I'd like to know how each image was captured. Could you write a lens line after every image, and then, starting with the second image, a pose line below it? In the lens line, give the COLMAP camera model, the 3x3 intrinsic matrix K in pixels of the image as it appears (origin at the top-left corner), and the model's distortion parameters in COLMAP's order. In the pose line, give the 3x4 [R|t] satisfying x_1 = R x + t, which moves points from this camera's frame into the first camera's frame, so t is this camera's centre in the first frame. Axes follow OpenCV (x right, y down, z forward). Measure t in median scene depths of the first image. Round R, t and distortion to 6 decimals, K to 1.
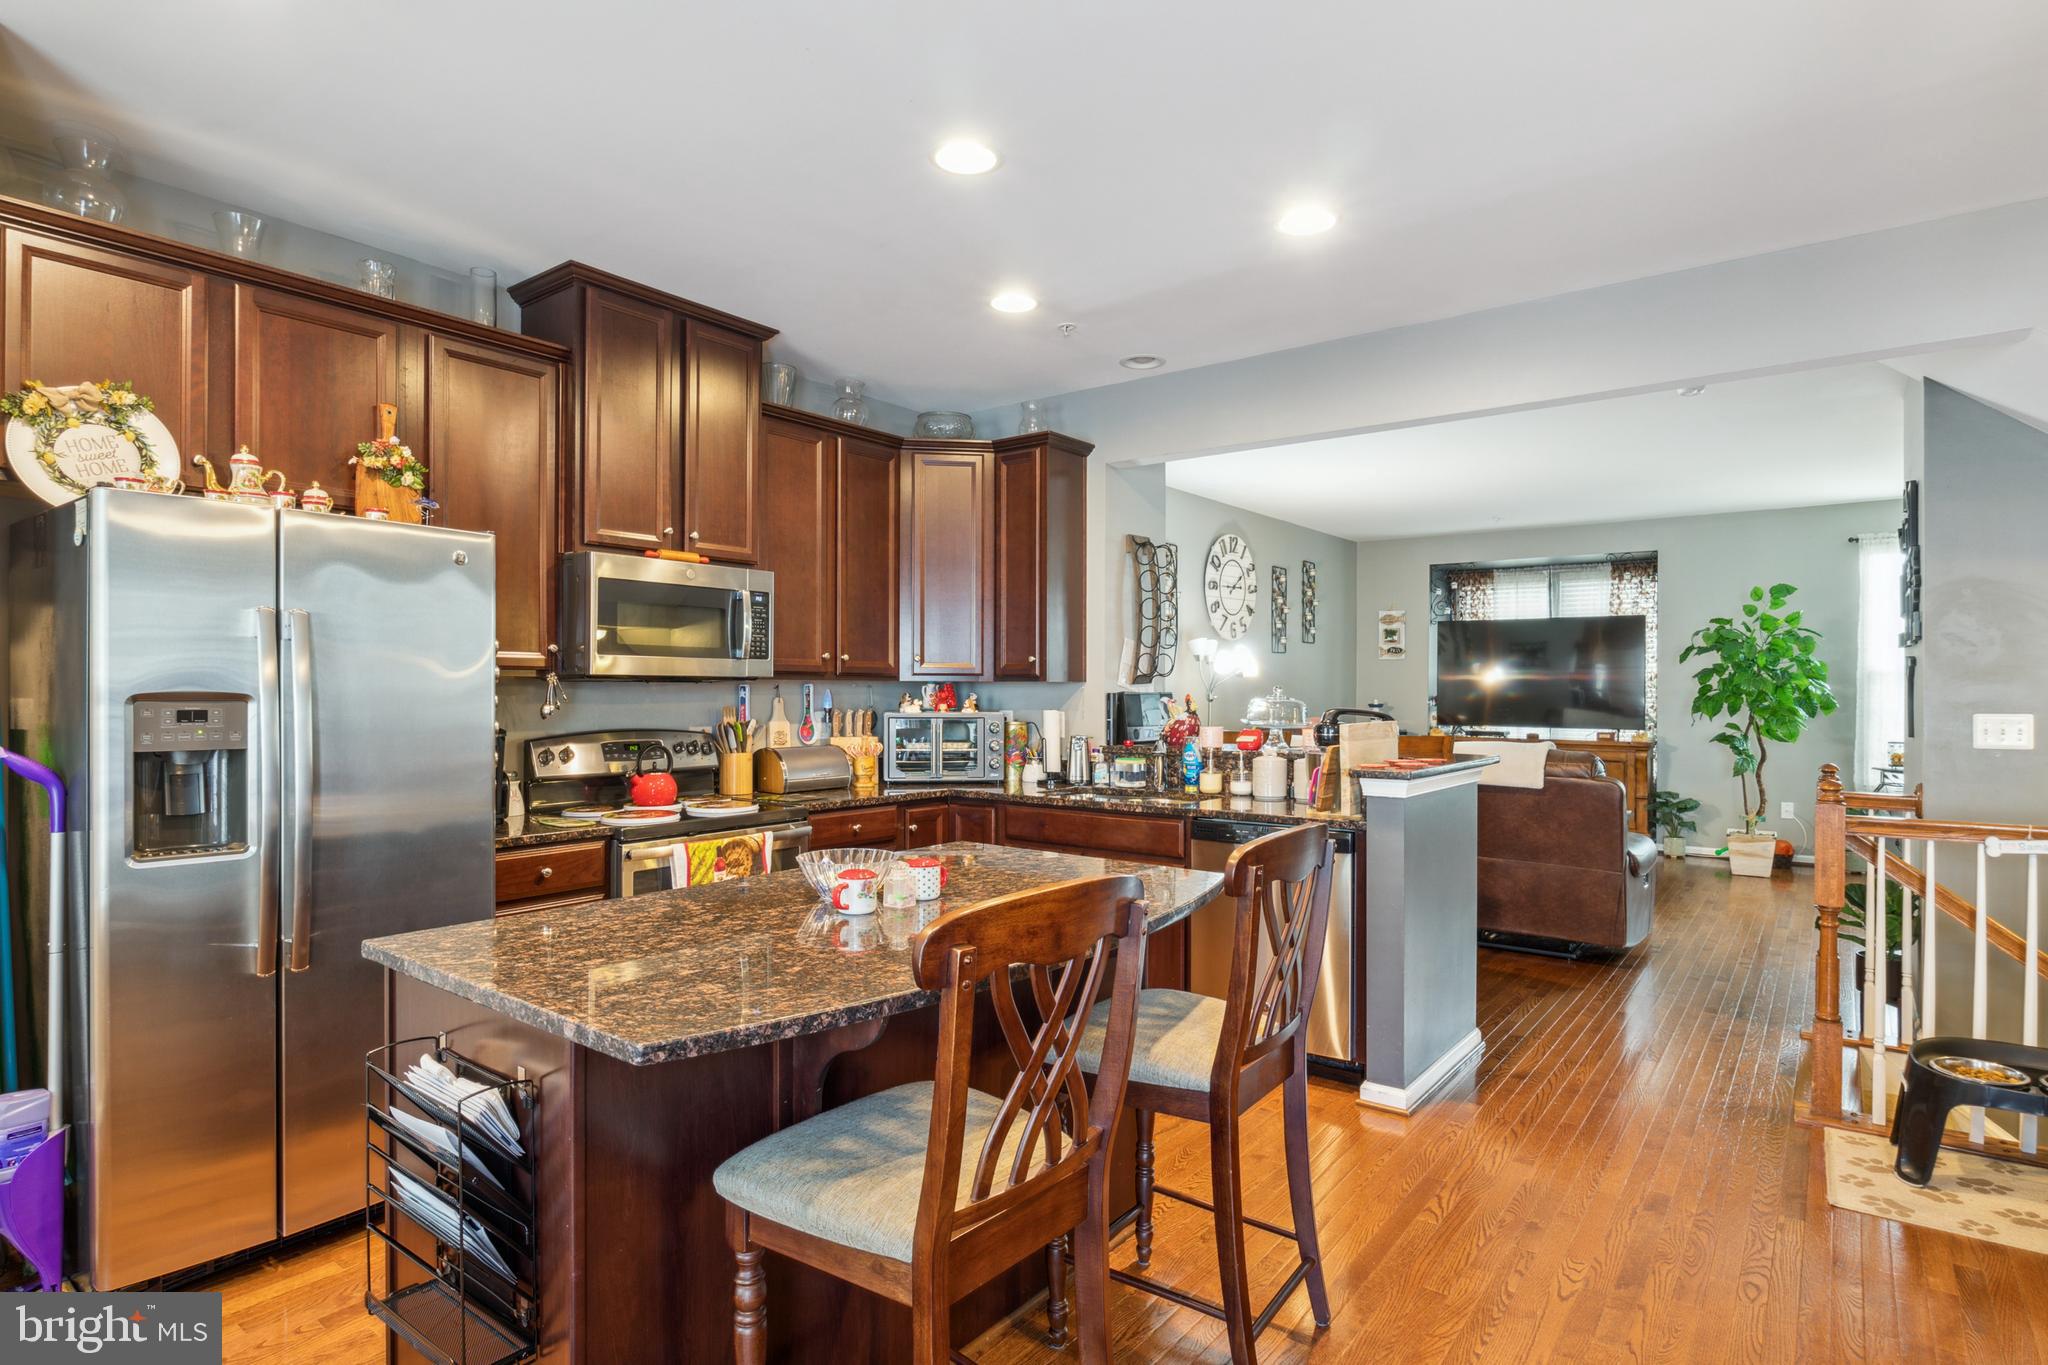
lens RADIAL K [[1049.1, 0, 1021.4], [0, 1049.1, 693.6], [0, 0, 1]] dist [-0.007228, -0.000775]
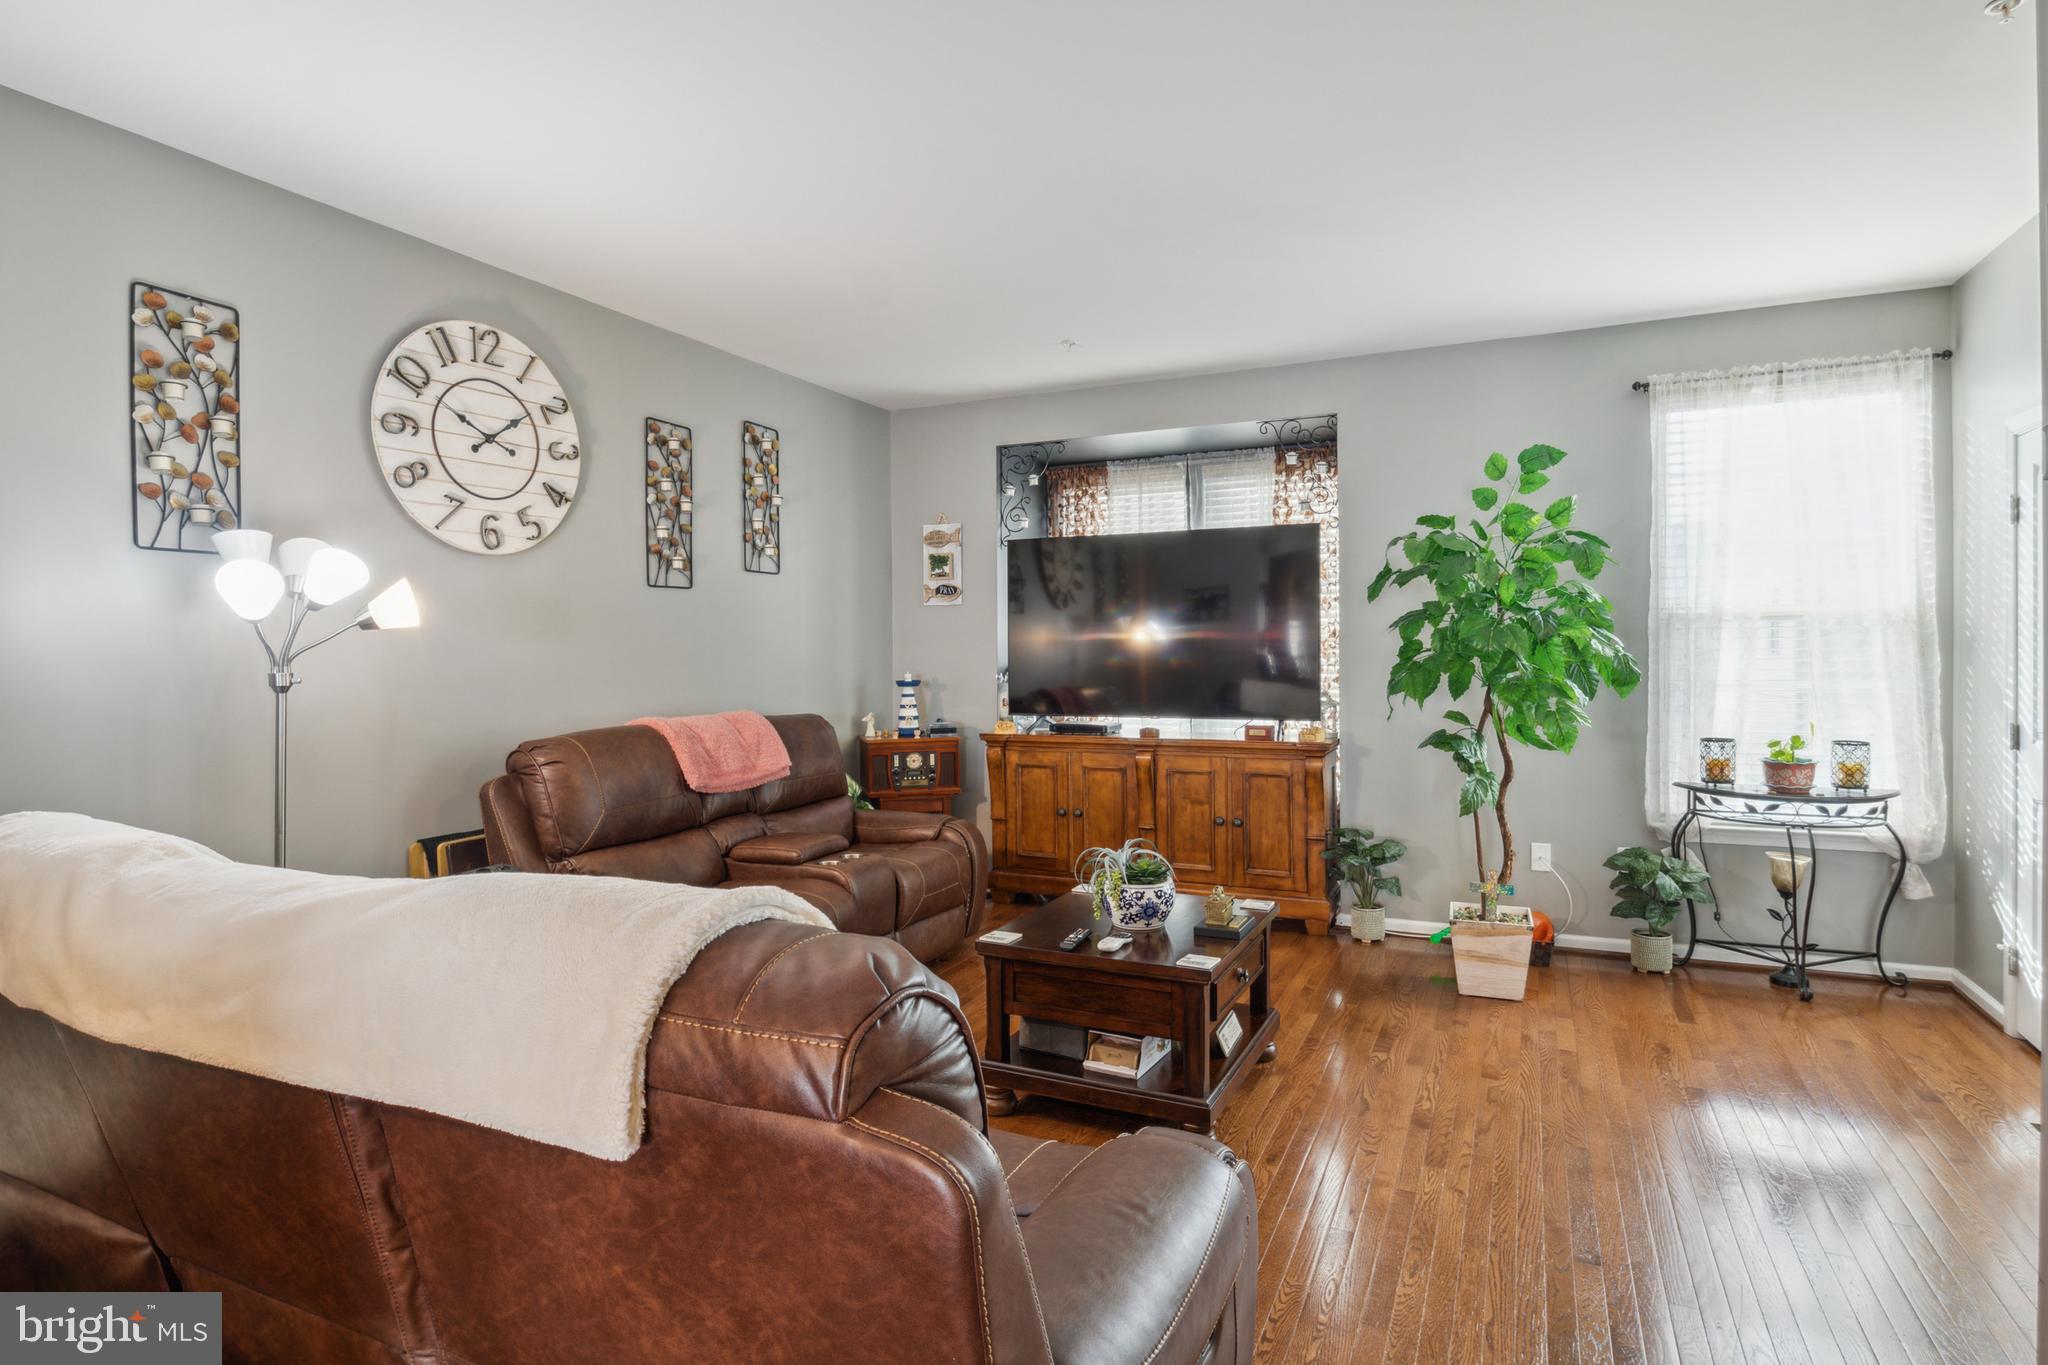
lens RADIAL K [[1049.1, 0, 1030.6], [0, 1049.1, 664.8], [0, 0, 1]] dist [-0.007228, -0.000775]
pose [[0.975243, -0.013134, 0.220744, 0.340376], [0.012583, 0.999913, 0.003902, -0.000674], [-0.220777, -0.001028, 0.975324, 0.511493]]
